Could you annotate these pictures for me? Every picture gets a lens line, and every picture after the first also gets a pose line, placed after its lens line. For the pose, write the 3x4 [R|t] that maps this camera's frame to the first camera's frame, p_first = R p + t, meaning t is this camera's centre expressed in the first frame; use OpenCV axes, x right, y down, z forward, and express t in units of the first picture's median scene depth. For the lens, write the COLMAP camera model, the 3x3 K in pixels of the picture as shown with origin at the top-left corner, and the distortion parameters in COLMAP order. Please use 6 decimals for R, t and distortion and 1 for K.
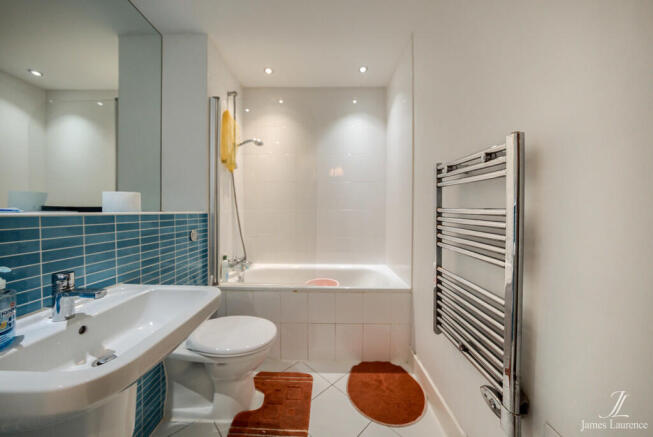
lens RADIAL K [[233.3, 0, 326.5], [0, 233.3, 218.5], [0, 0, 1]] dist [-0.002270, -0.000142]
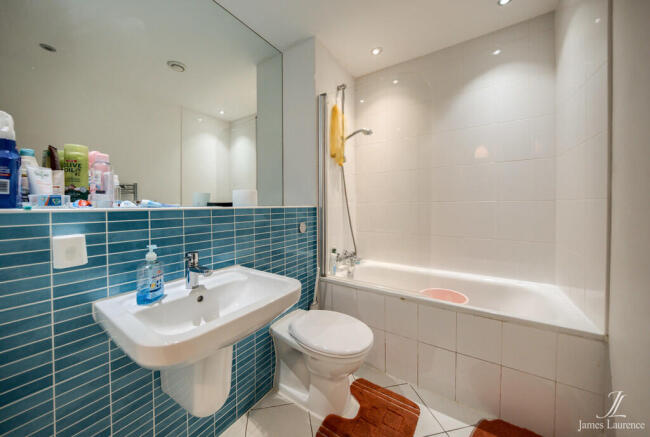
lens RADIAL K [[236.7, 0, 325.7], [0, 236.7, 210.8], [0, 0, 1]] dist [-0.006845, -0.000322]
pose [[0.834668, 0.003440, -0.550742, 0.116589], [-0.006555, 0.999972, -0.003689, -0.002134], [0.550714, 0.006690, 0.834667, 0.142688]]
